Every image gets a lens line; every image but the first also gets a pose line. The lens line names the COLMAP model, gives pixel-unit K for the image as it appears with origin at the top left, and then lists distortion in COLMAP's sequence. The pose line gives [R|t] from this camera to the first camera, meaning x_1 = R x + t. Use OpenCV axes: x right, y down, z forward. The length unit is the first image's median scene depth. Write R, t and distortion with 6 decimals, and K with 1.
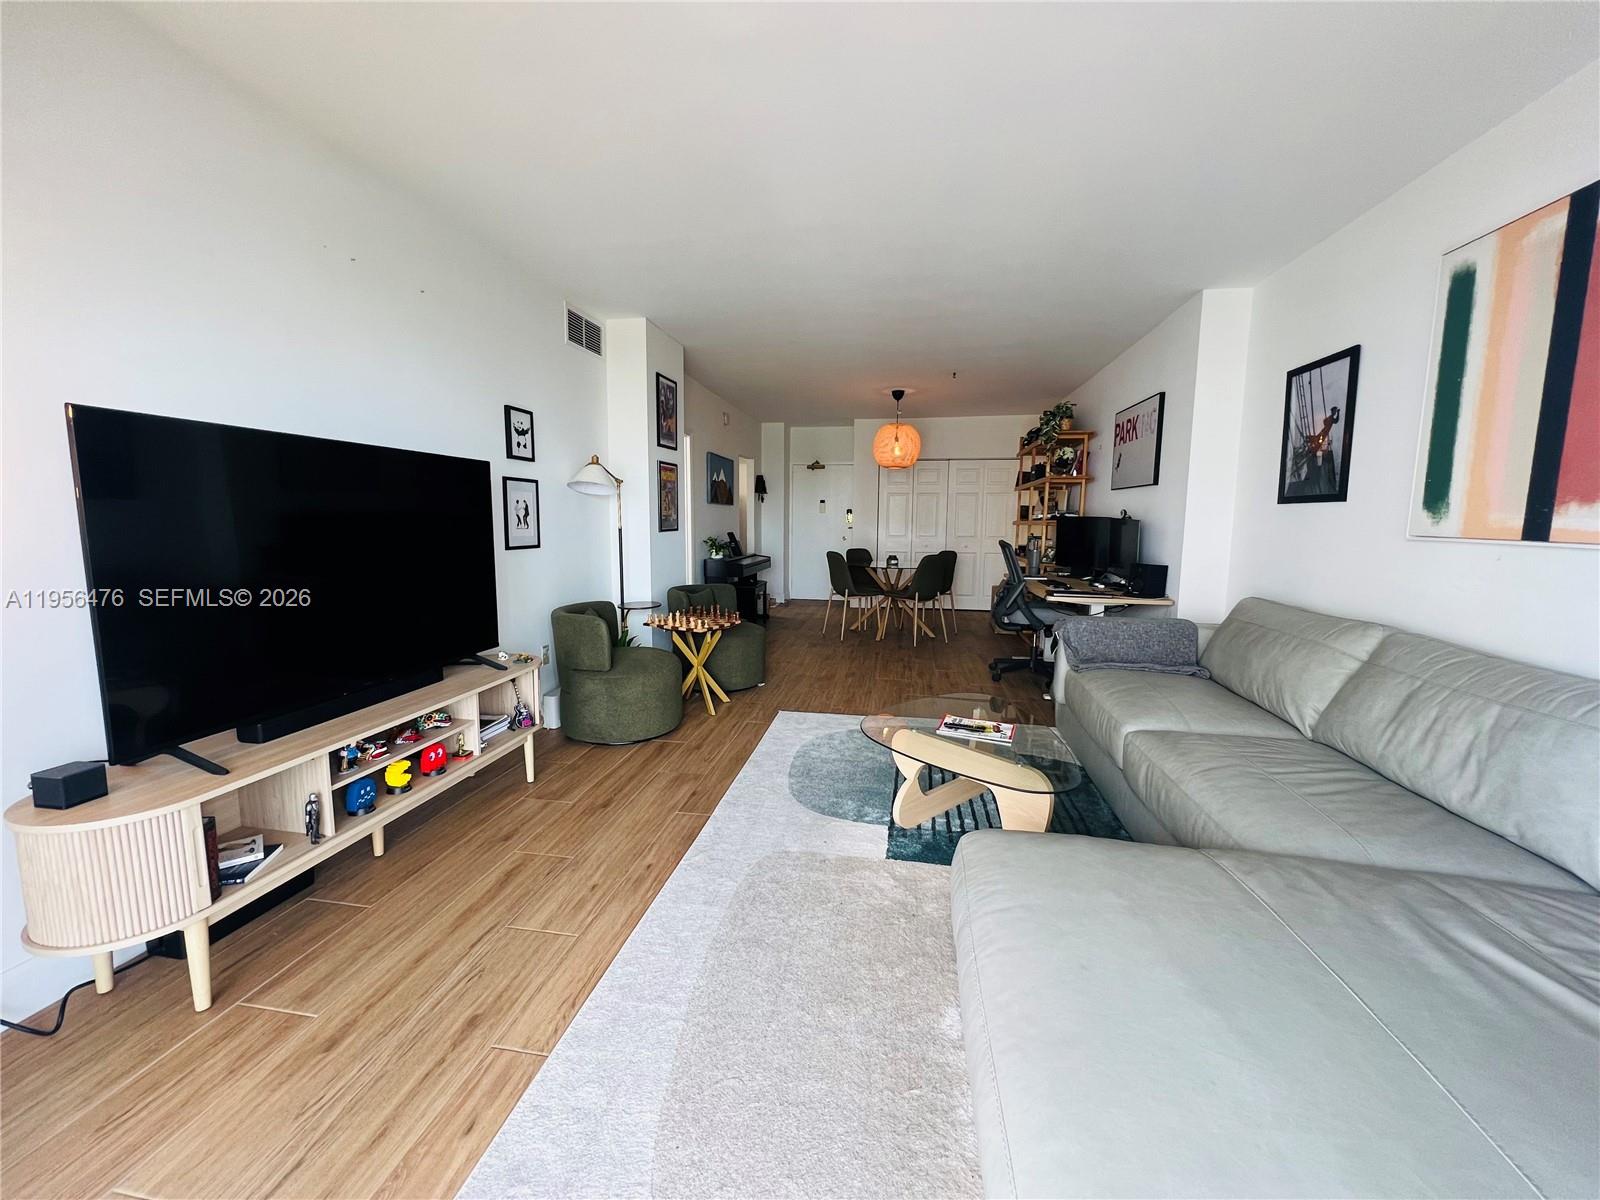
lens RADIAL K [[639.9, 0, 797.0], [0, 639.9, 596.9], [0, 0, 1]] dist [0.001271, 0.001220]
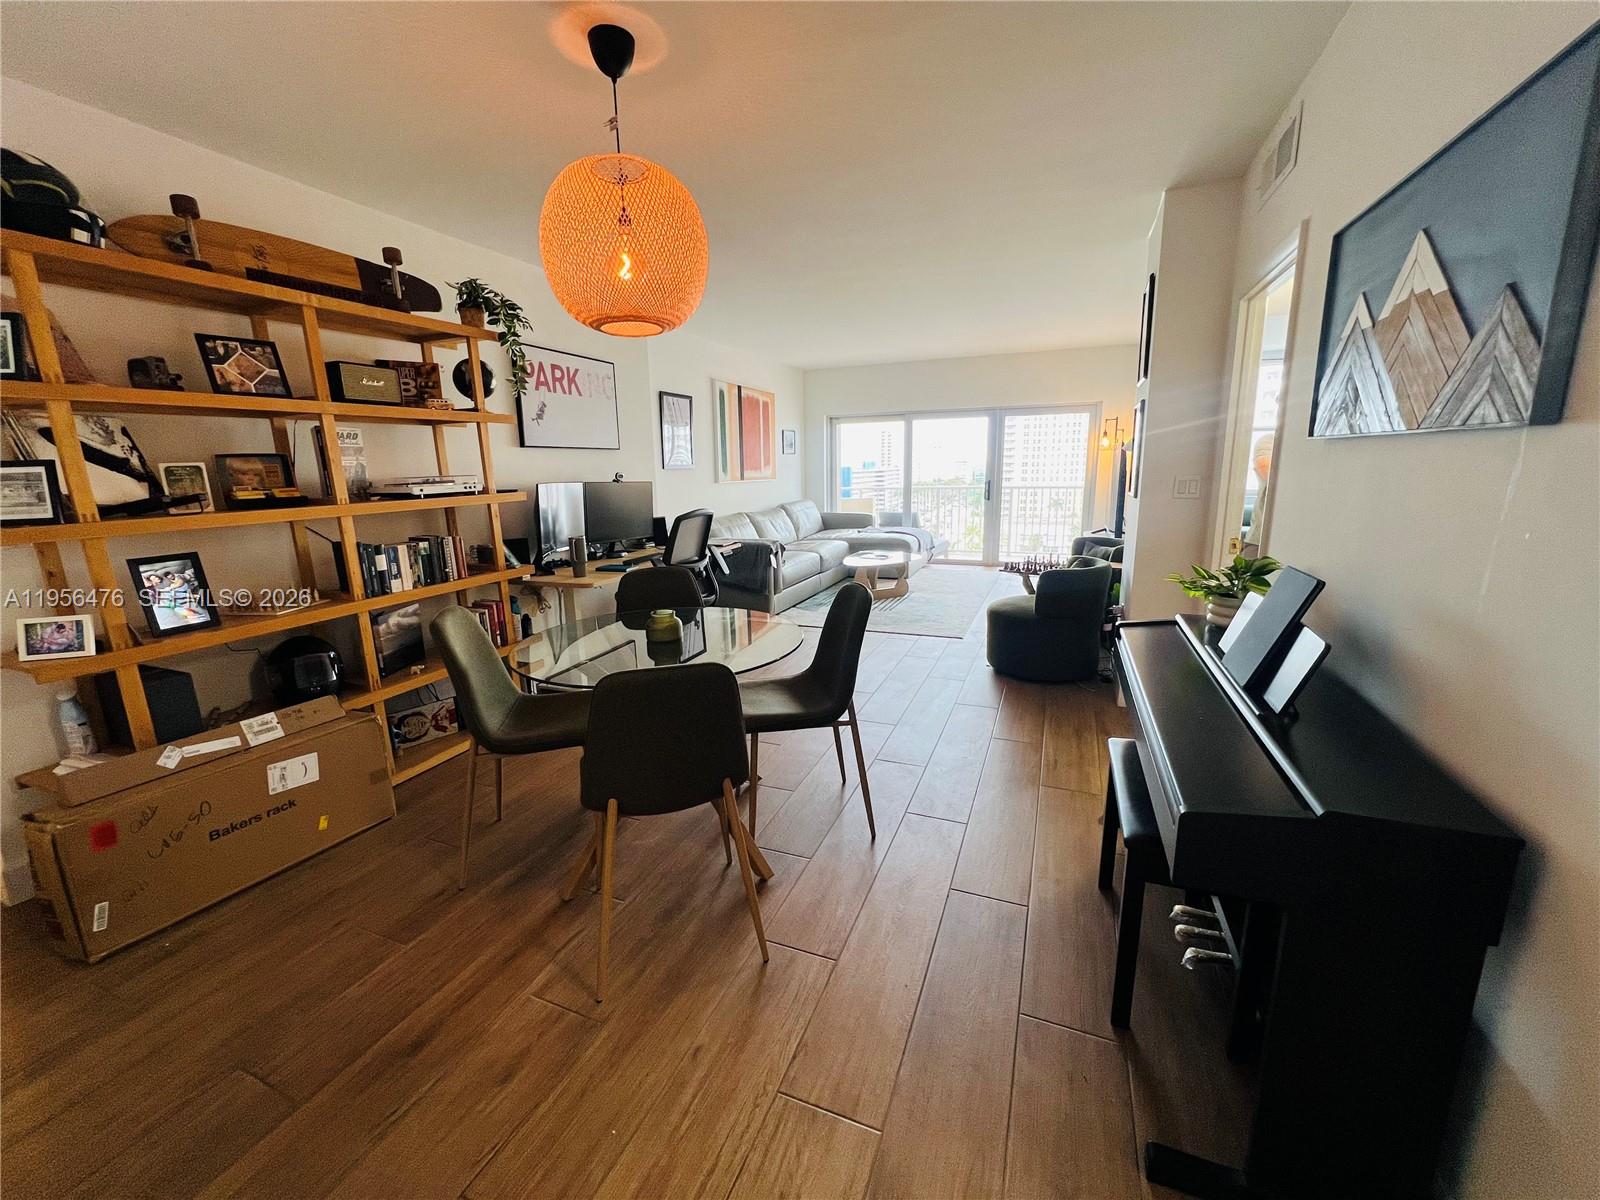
lens RADIAL K [[639.9, 0, 793.6], [0, 639.9, 600.4], [0, 0, 1]] dist [0.001271, 0.001220]
pose [[-0.975608, -0.033541, 0.216943, 0.039078], [0.039012, 0.946035, 0.321707, -0.475894], [-0.216026, 0.322323, -0.921651, 3.576627]]
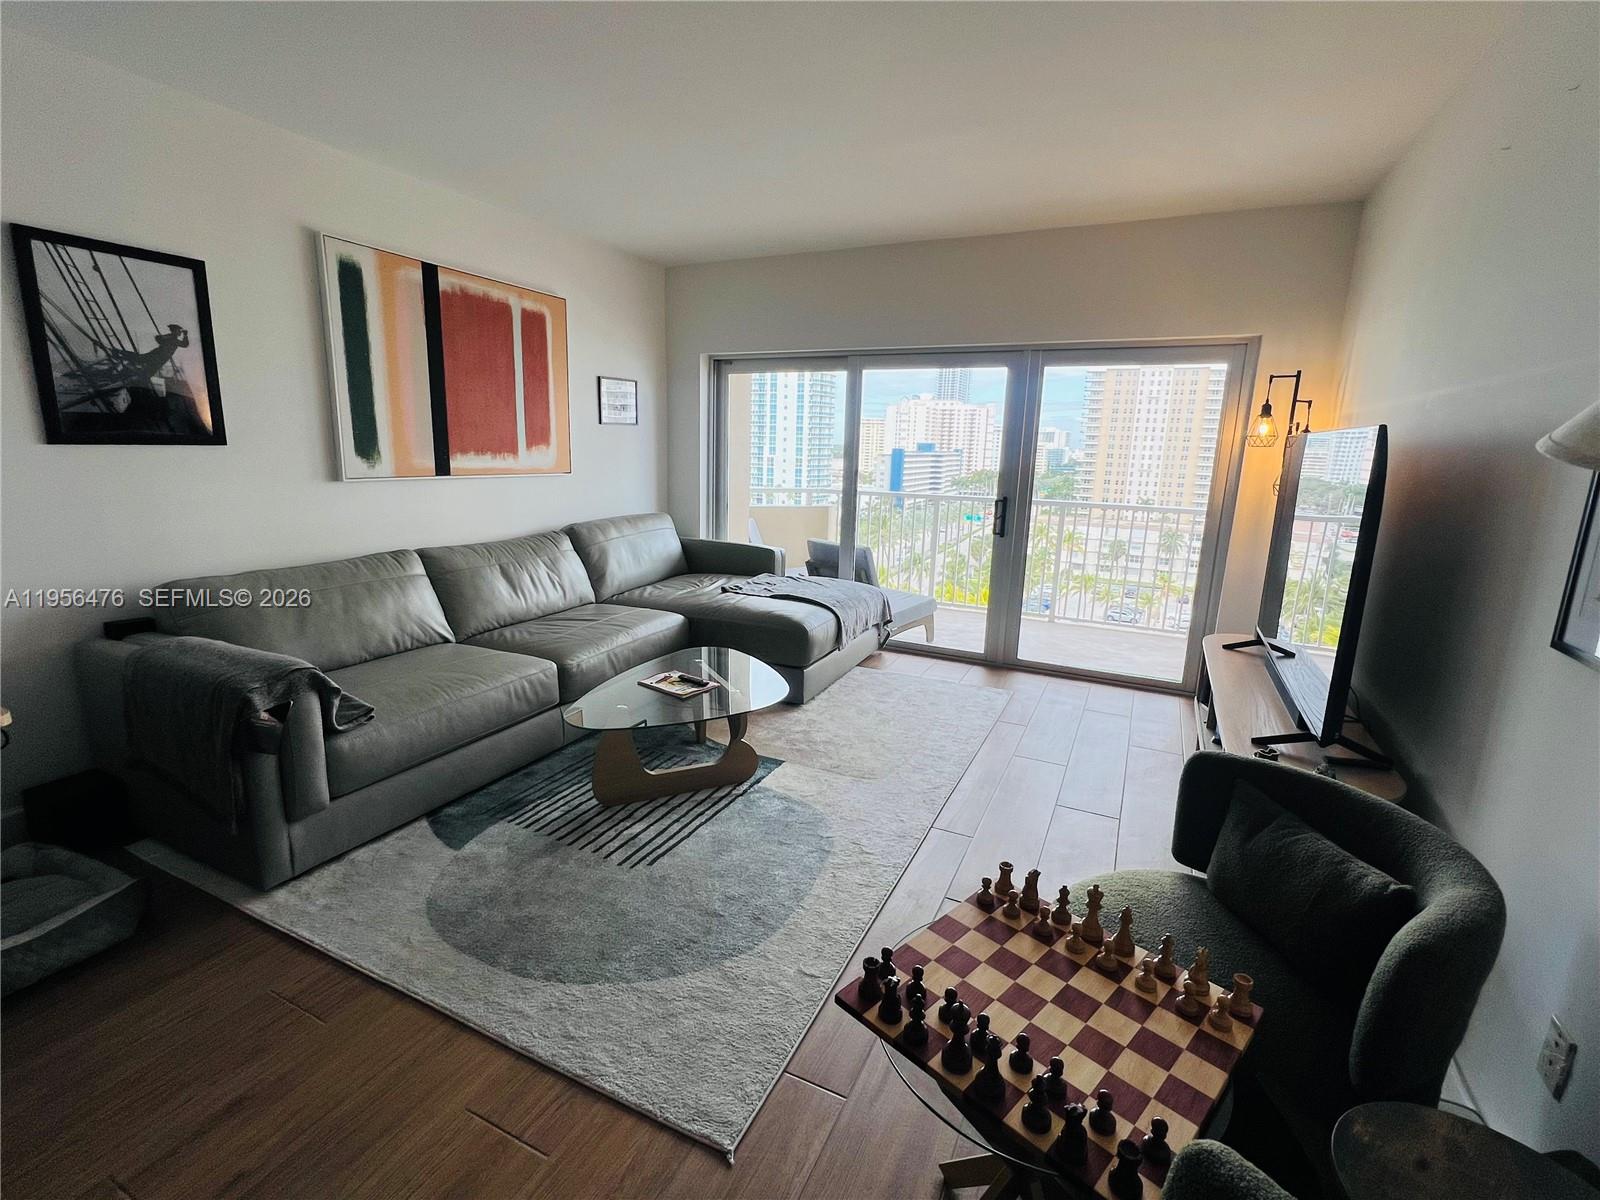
lens RADIAL K [[720.4, 0, 803.8], [0, 720.4, 598.8], [0, 0, 1]] dist [-0.008224, -0.000864]
pose [[-0.960708, -0.089870, 0.262609, -0.214011], [0.000766, 0.945269, 0.326292, -0.312844], [-0.277560, 0.313672, -0.908058, 2.018054]]
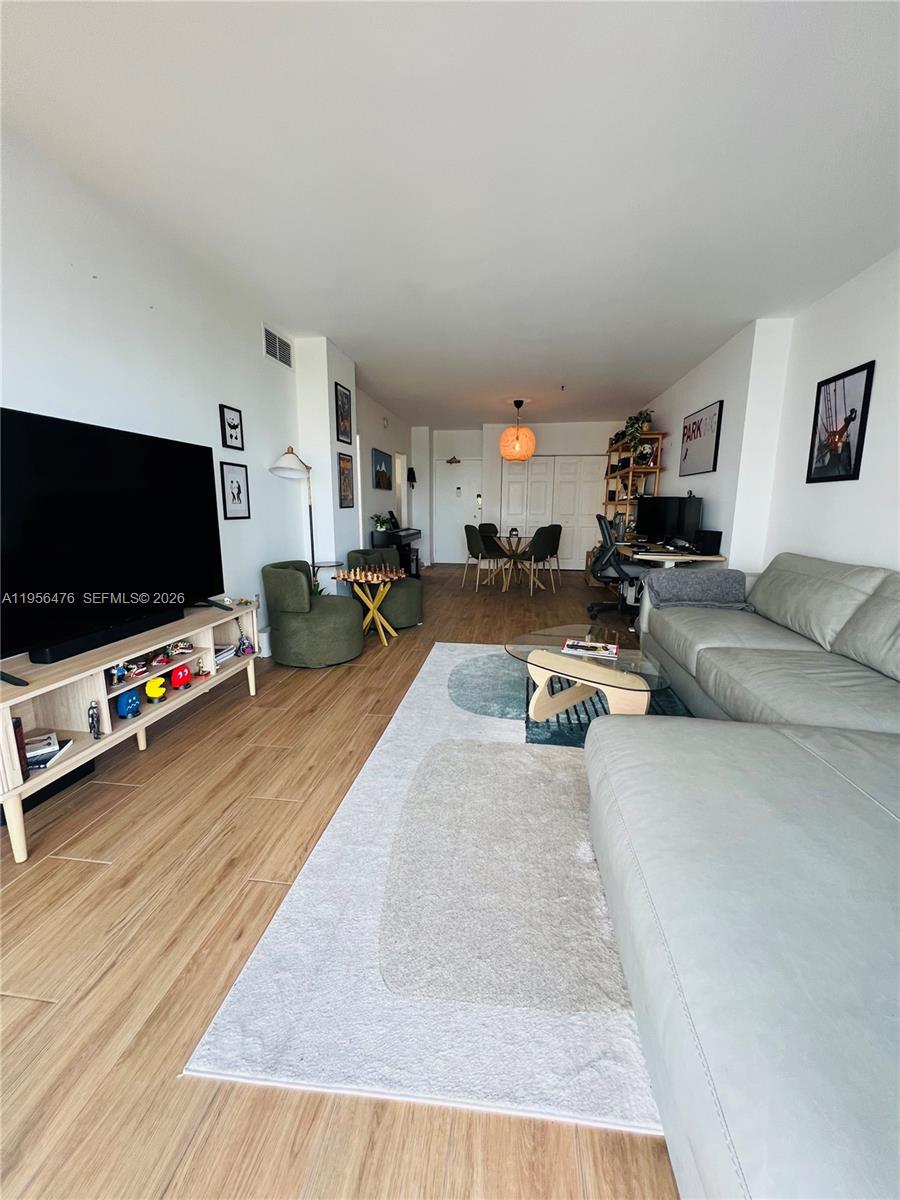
lens RADIAL K [[479.9, 0, 456.2], [0, 479.9, 595.9], [0, 0, 1]] dist [0.001271, 0.001220]
pose [[0.998958, -0.010097, 0.044500, -0.047956], [0.007131, 0.997772, 0.066330, 0.026741], [-0.045071, -0.065944, 0.996805, 0.009377]]
